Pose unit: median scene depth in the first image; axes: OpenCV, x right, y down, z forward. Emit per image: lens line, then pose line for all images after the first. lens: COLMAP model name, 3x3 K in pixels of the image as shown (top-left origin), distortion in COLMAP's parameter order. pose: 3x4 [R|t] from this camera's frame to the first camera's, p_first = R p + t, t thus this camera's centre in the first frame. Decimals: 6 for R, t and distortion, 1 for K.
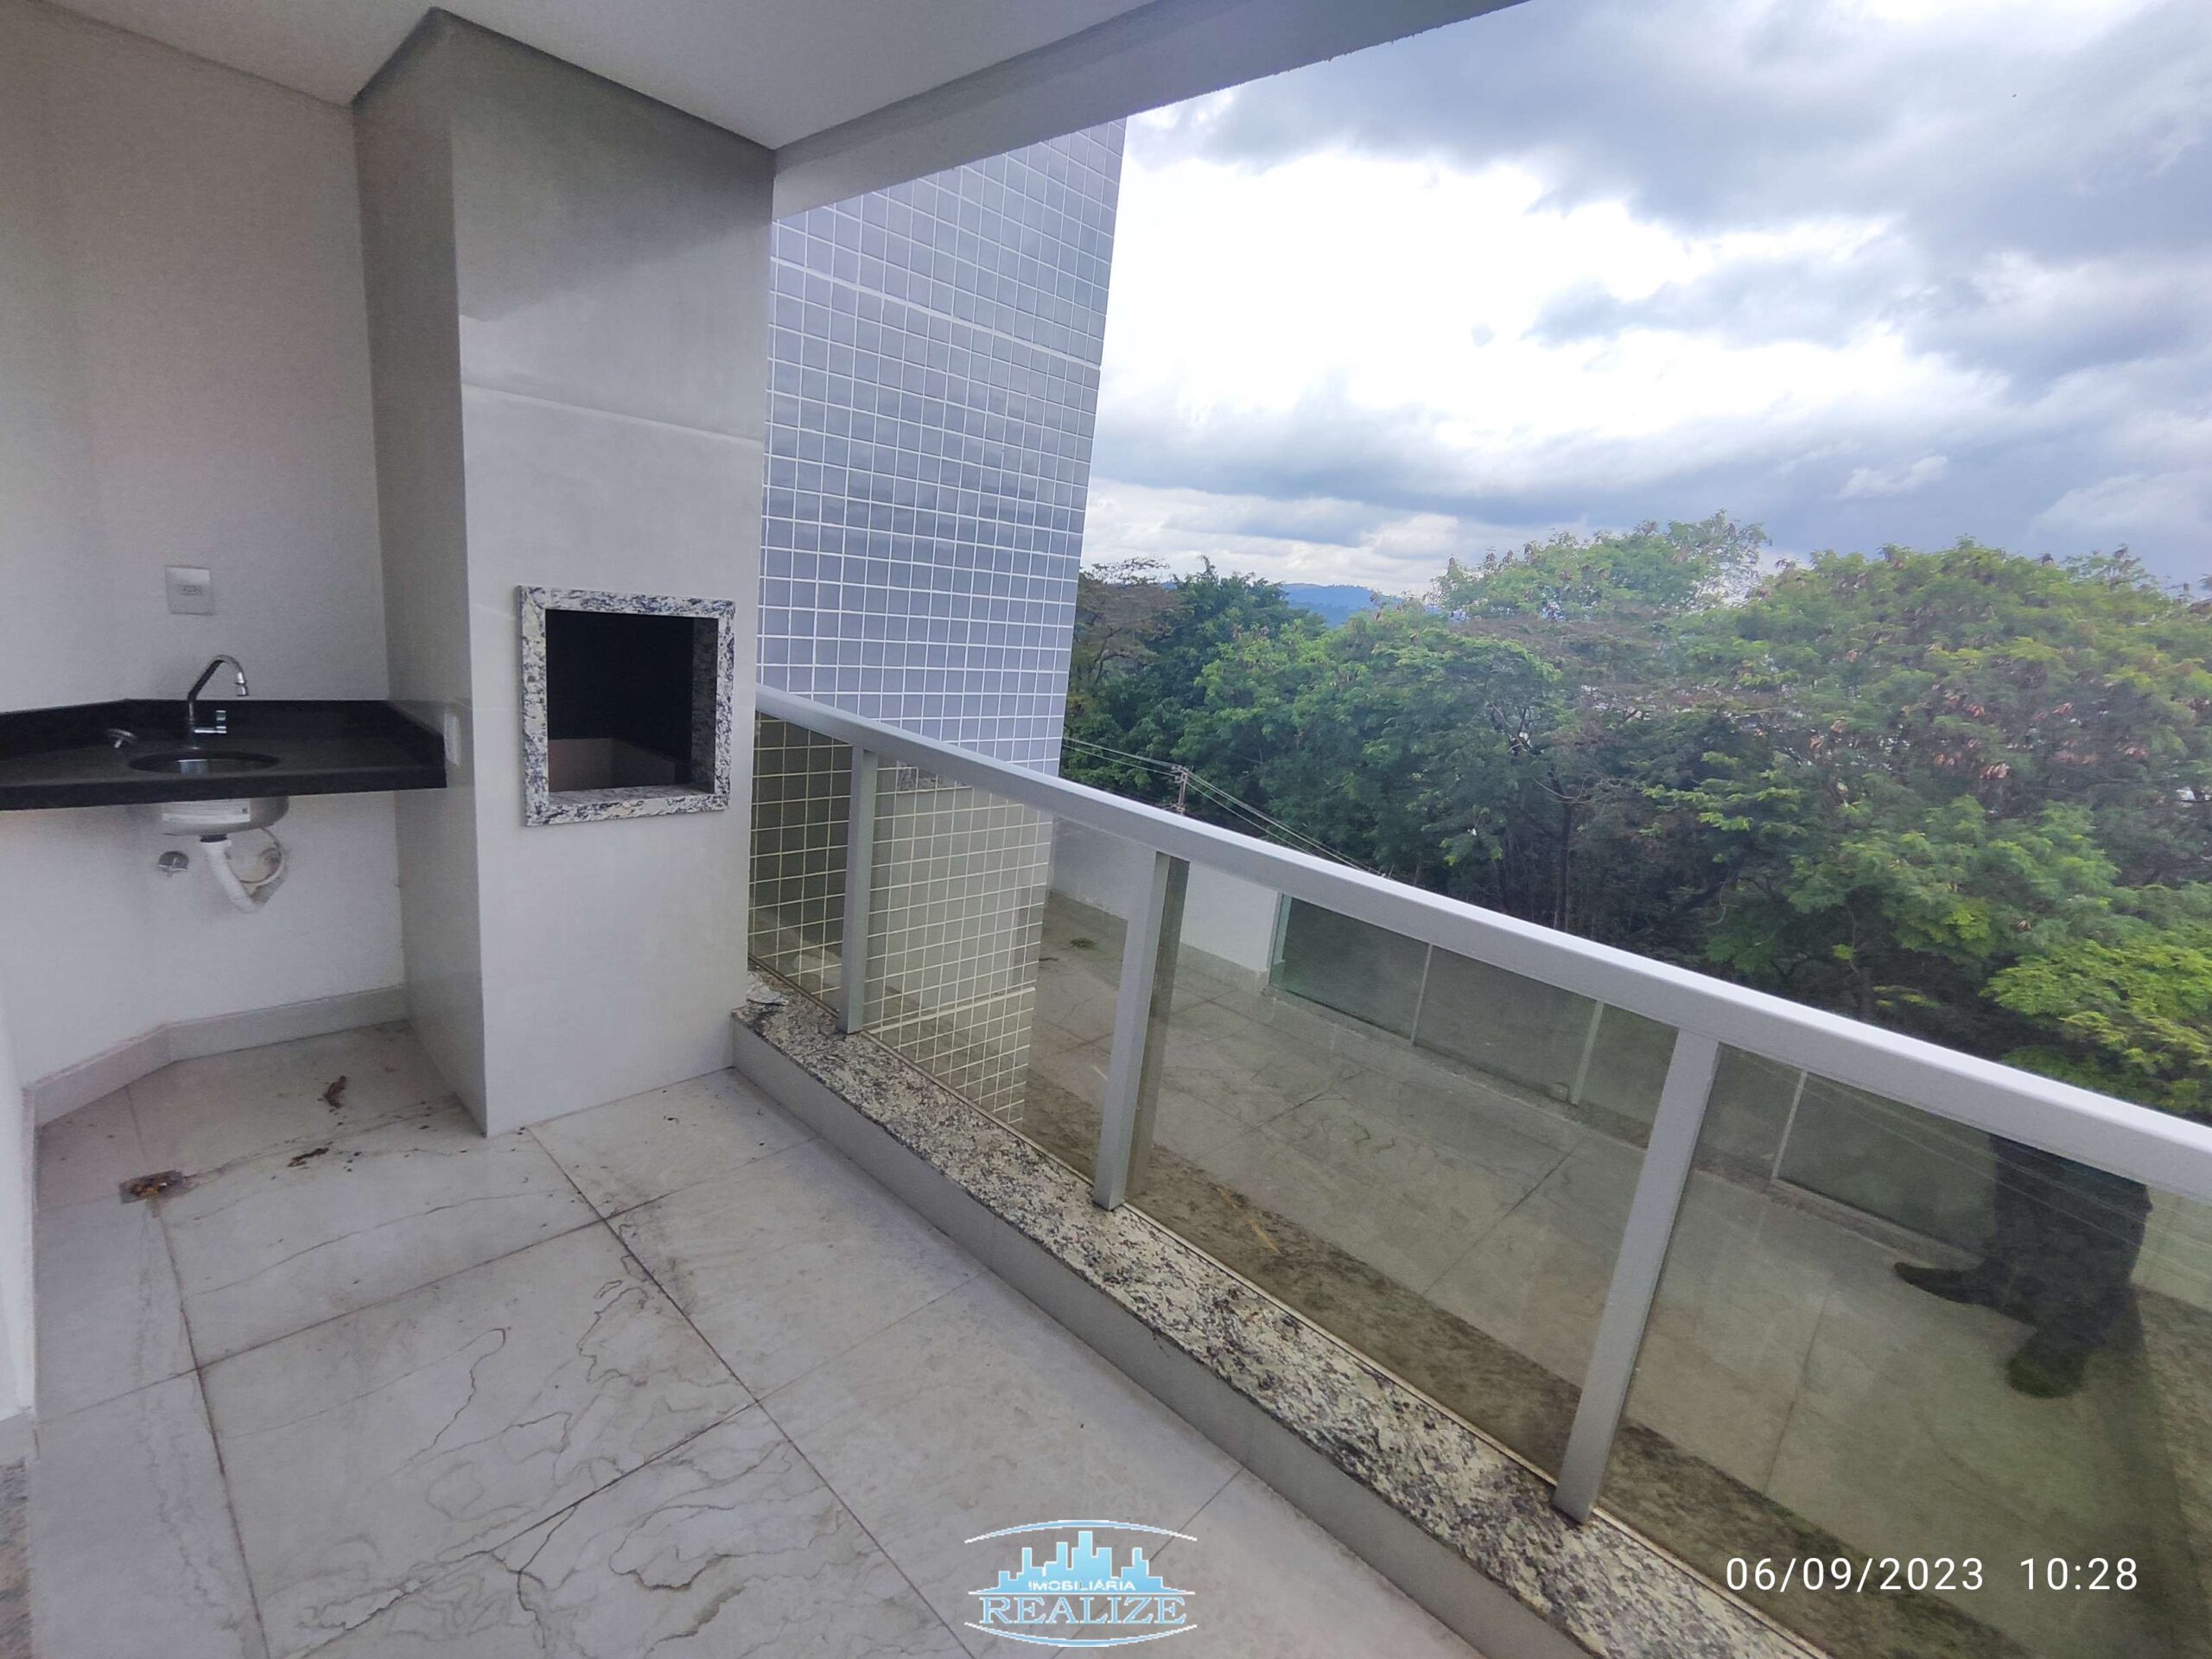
lens RADIAL K [[986.9, 0, 1106.0], [0, 986.9, 829.5], [0, 0, 1]] dist [0.000212, 0.000997]
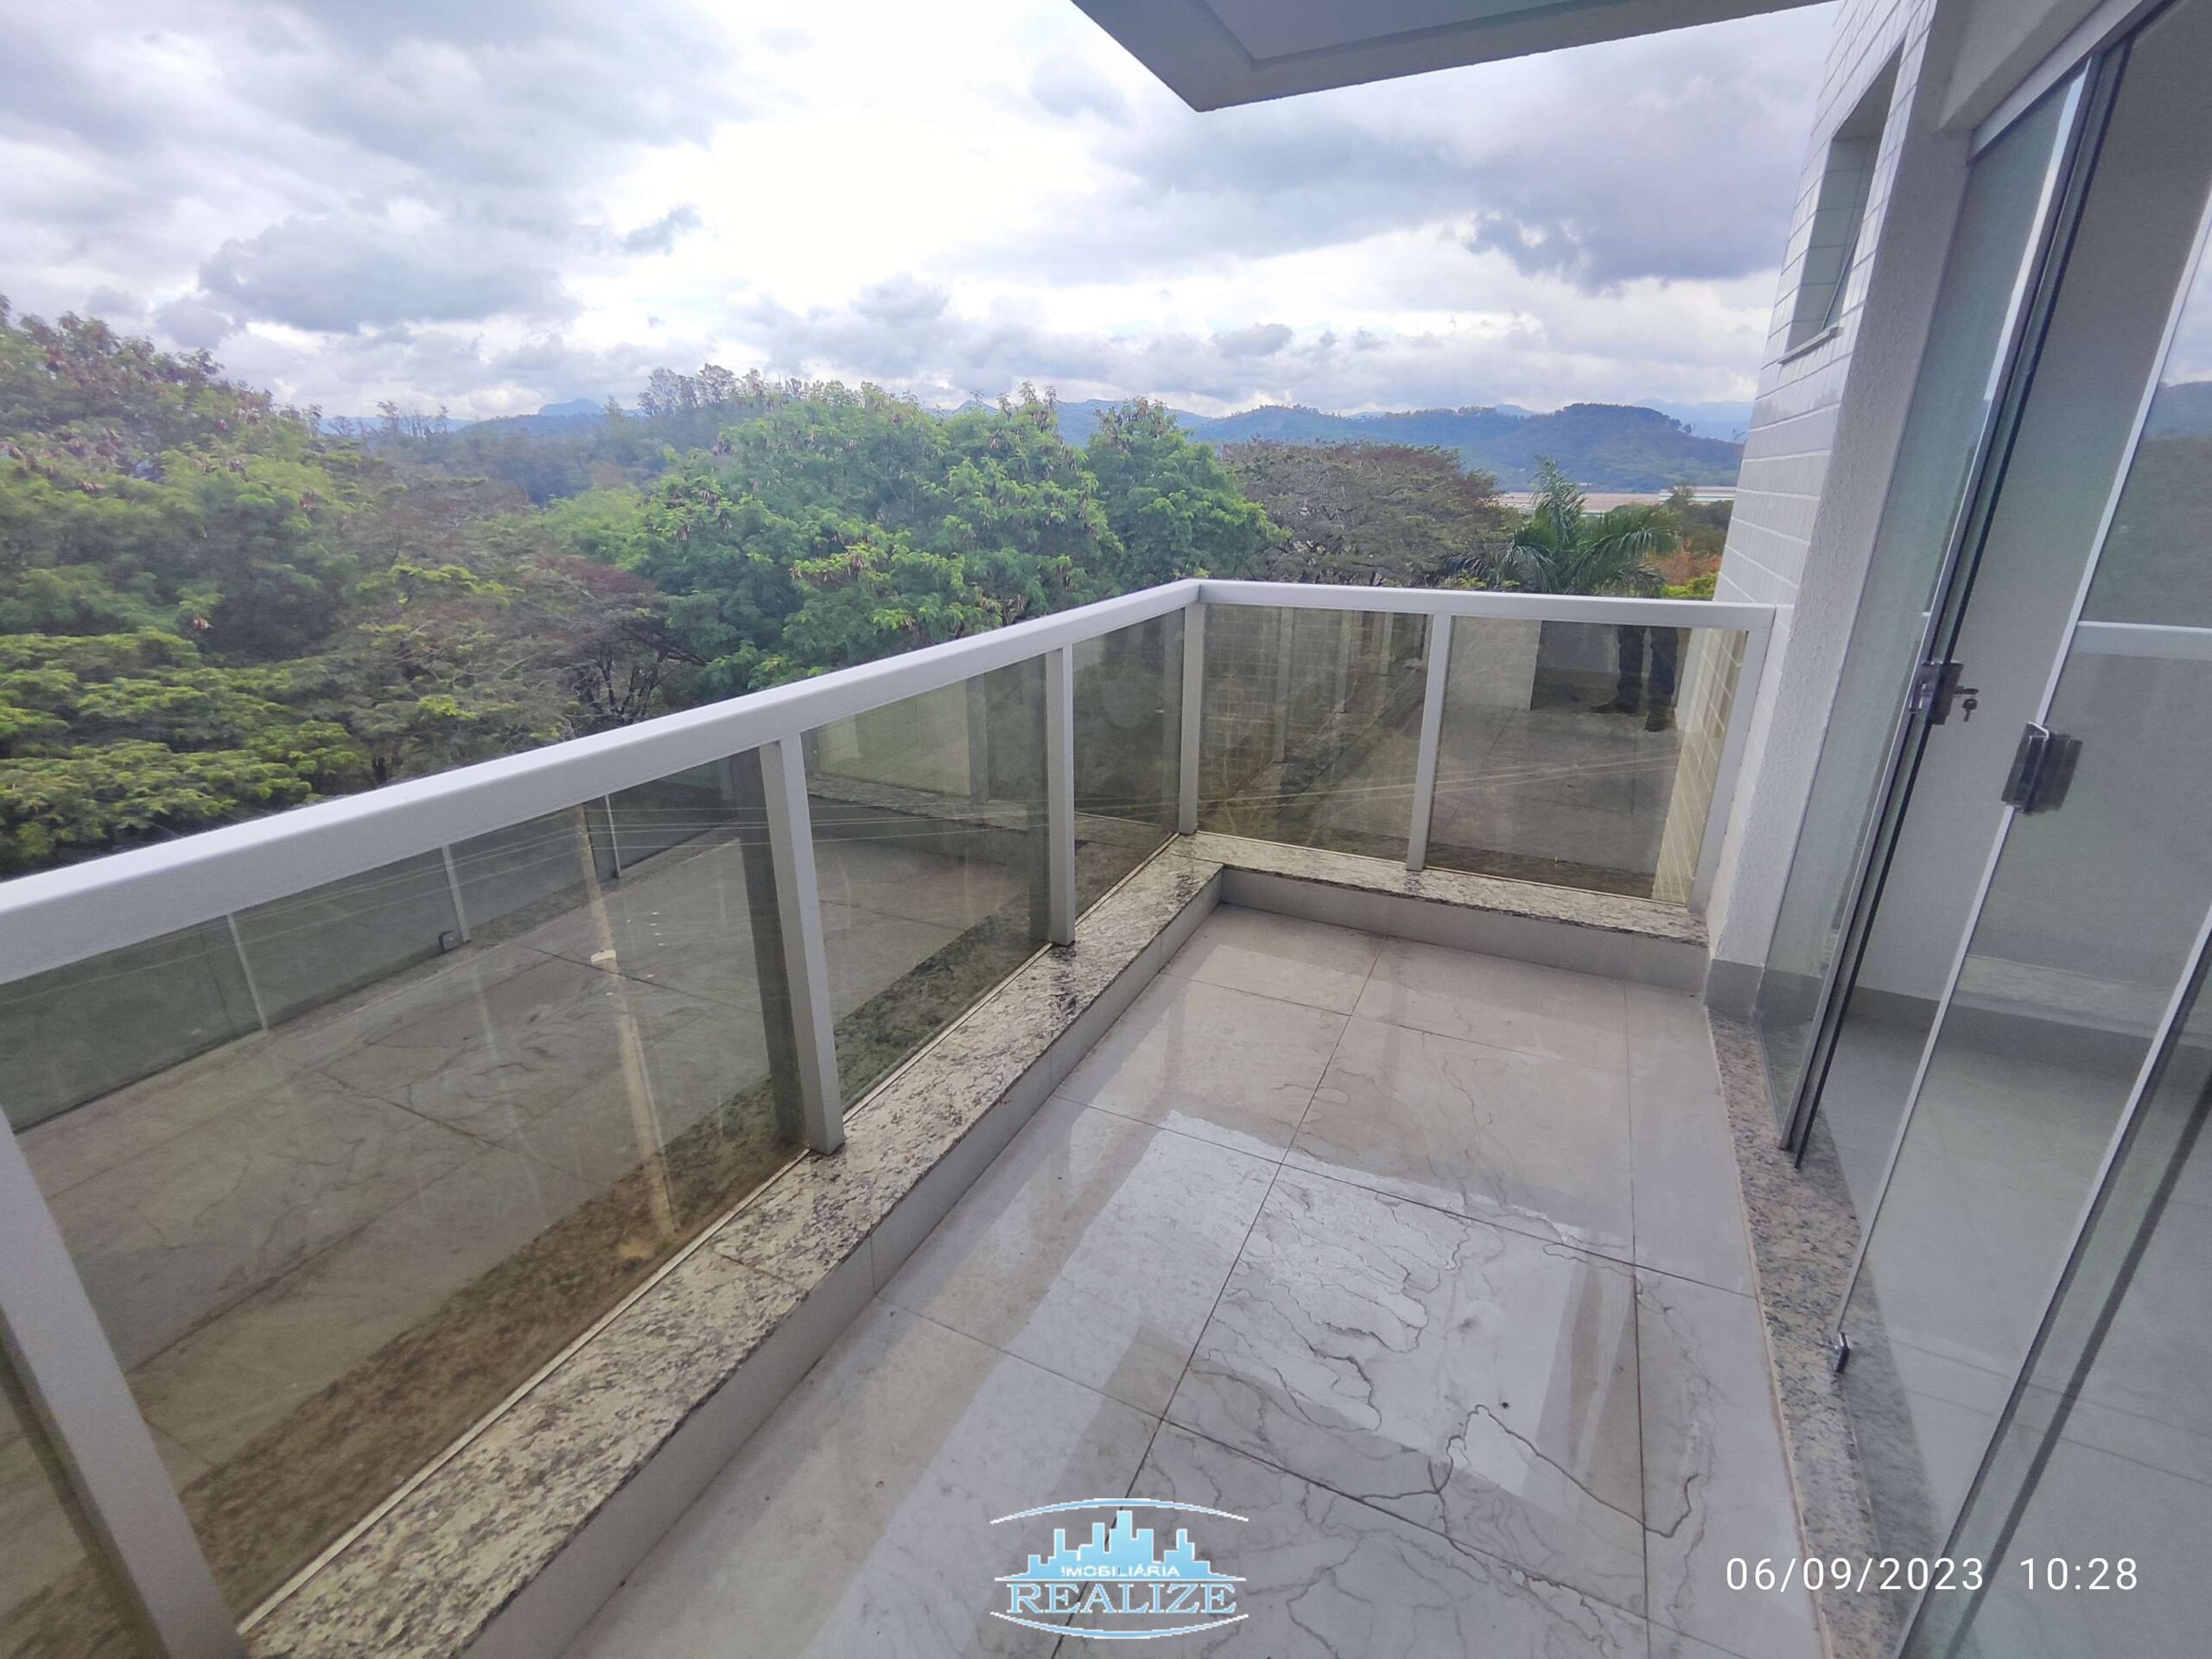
lens RADIAL K [[986.9, 0, 1106.0], [0, 986.9, 829.5], [0, 0, 1]] dist [0.000212, 0.000997]
pose [[-0.287041, -0.433526, 0.854203, -0.771380], [0.189515, 0.848402, 0.494266, -0.268347], [-0.938984, 0.303759, -0.161366, 0.927533]]
